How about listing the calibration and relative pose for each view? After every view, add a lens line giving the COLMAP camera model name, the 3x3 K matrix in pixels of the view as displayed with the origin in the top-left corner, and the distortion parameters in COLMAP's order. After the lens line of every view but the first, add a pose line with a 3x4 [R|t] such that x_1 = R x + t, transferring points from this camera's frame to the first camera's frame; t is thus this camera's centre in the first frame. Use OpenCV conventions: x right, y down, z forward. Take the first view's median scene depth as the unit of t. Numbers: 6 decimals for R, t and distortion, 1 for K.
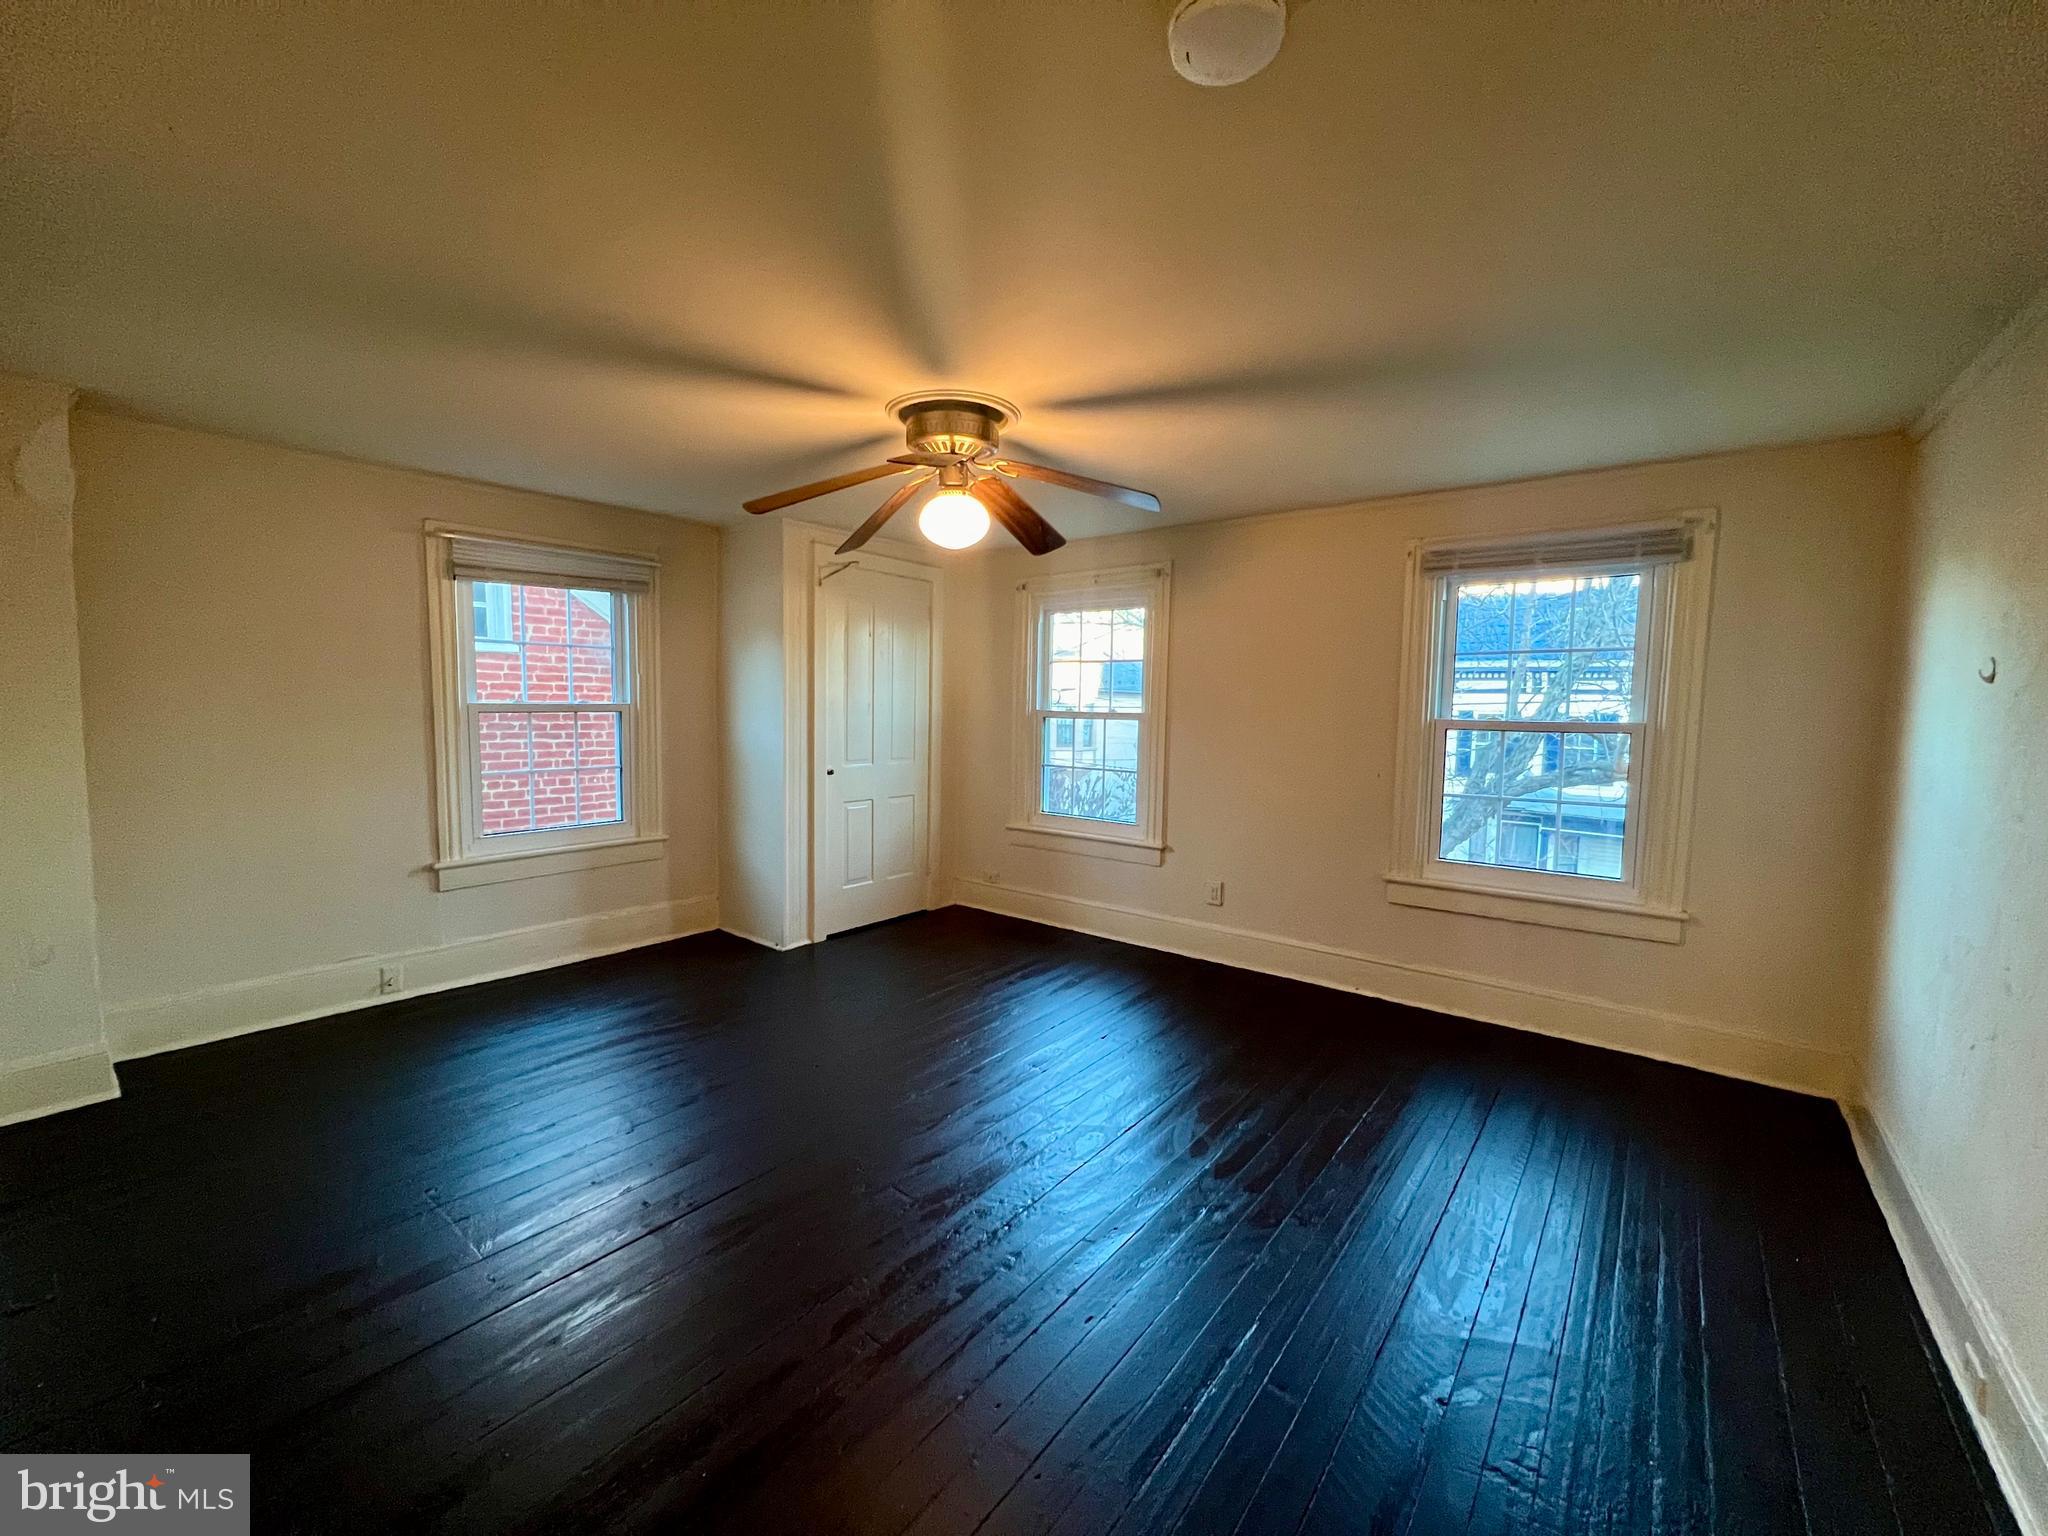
lens RADIAL K [[817.2, 0, 1016.8], [0, 817.2, 768.6], [0, 0, 1]] dist [-0.002685, -0.000103]
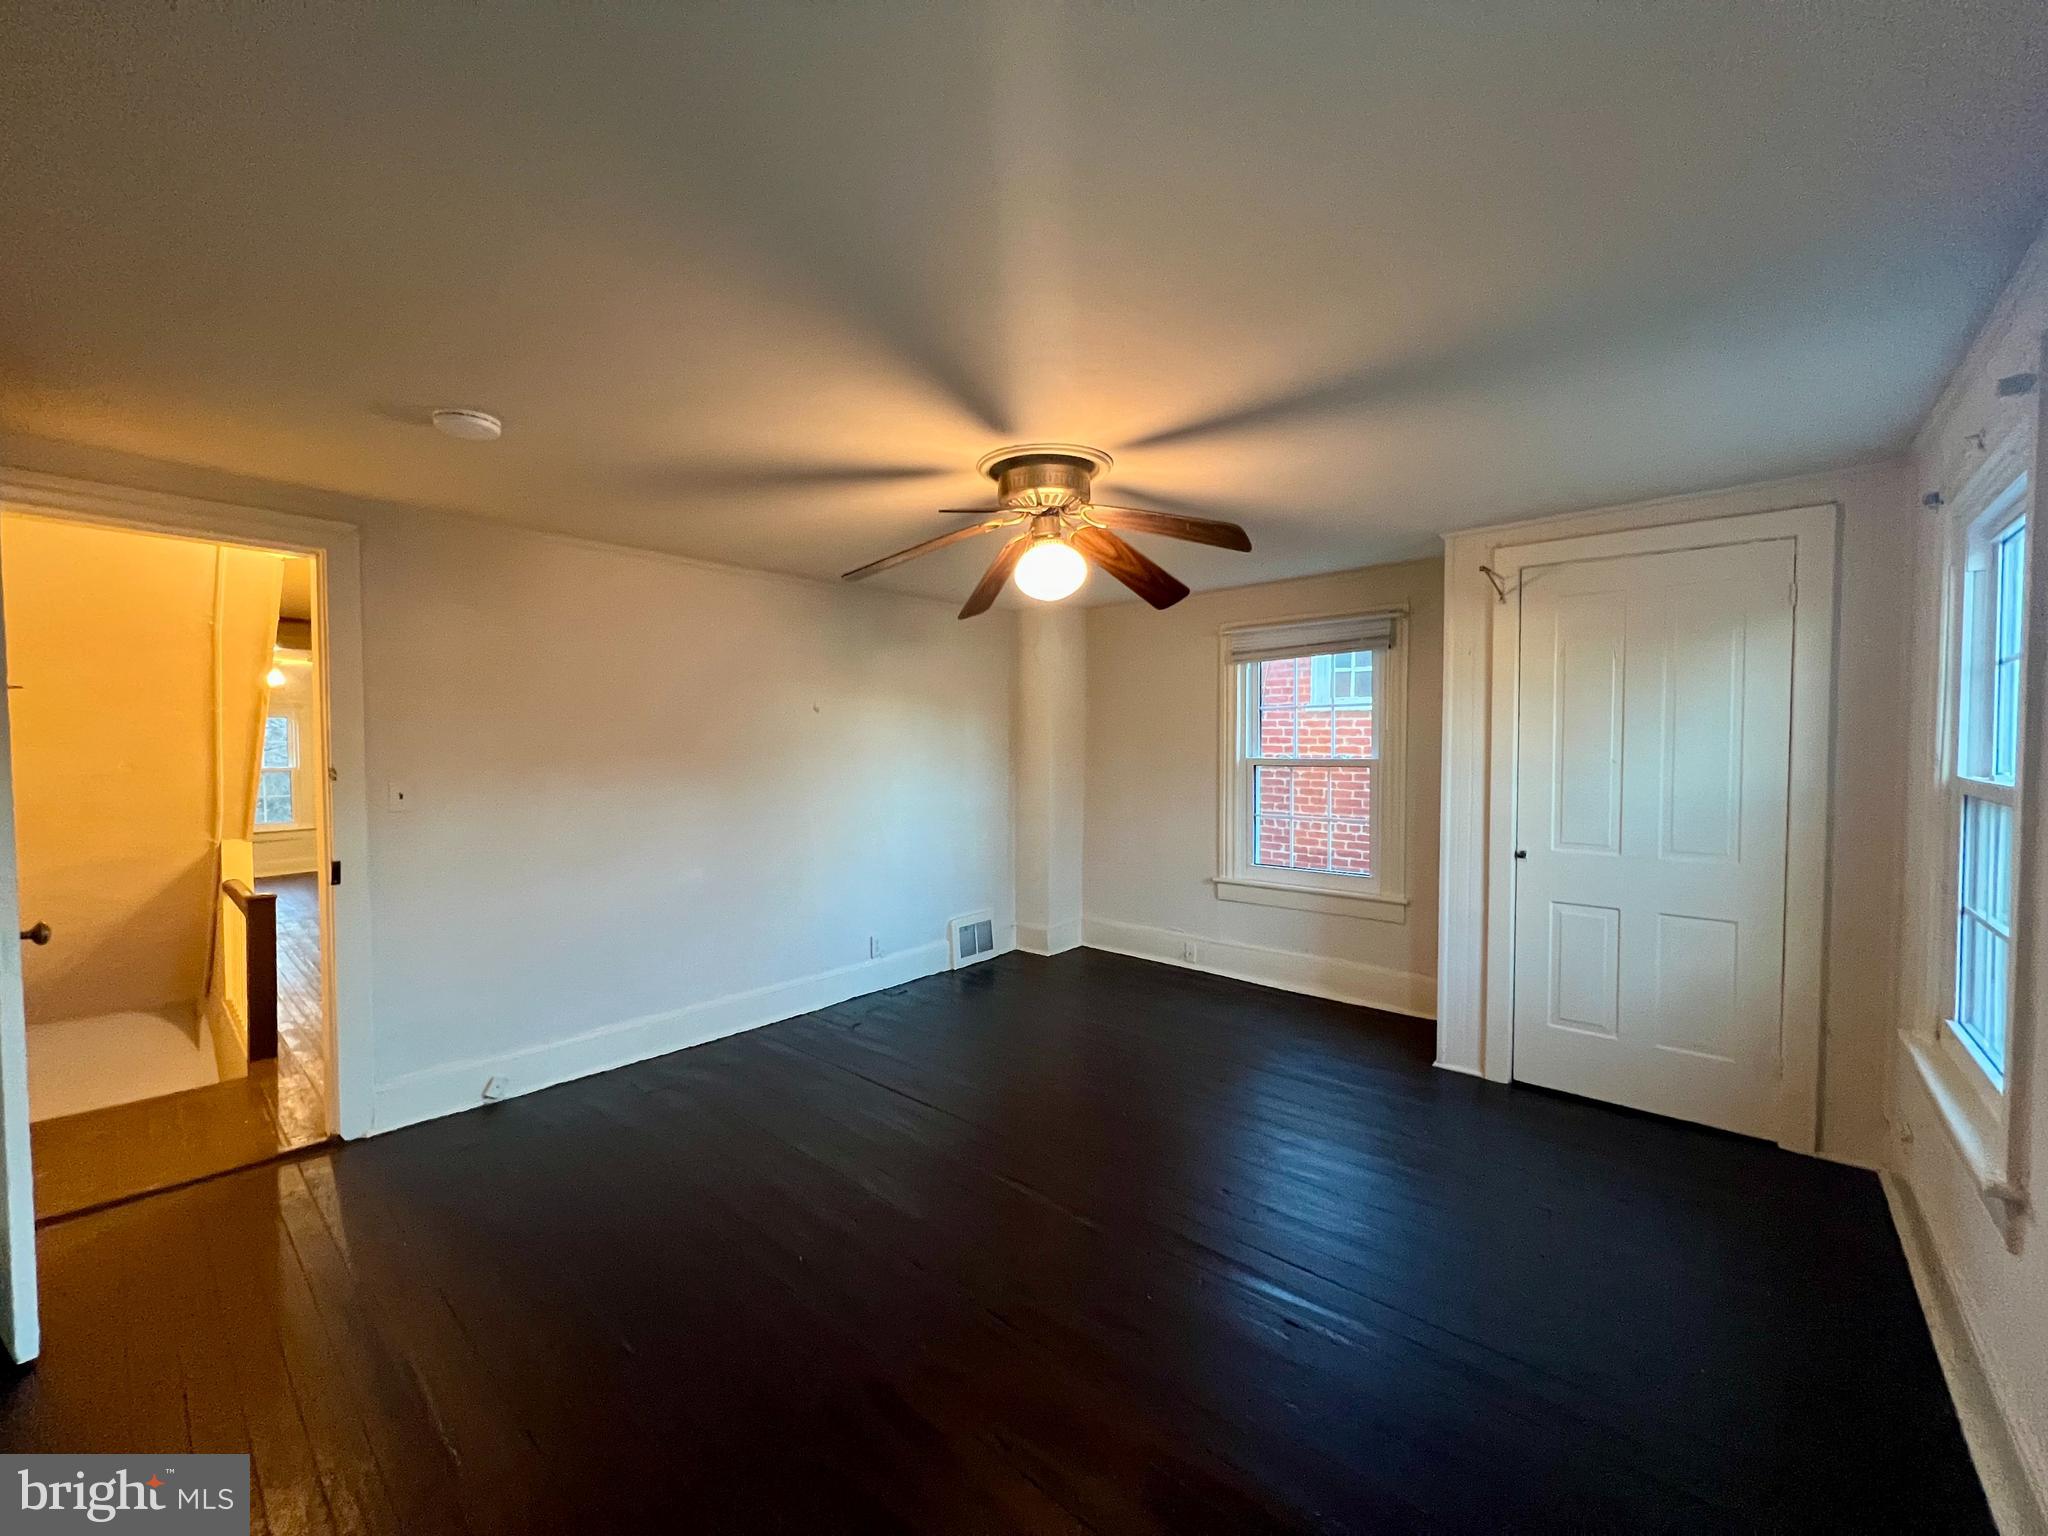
lens RADIAL K [[817.2, 0, 1016.8], [0, 817.2, 768.6], [0, 0, 1]] dist [-0.002685, -0.000103]
pose [[-0.042692, 0.020731, -0.998873, 0.607208], [-0.079965, 0.996506, 0.024099, -0.064759], [0.995883, 0.080904, -0.040885, 0.682751]]
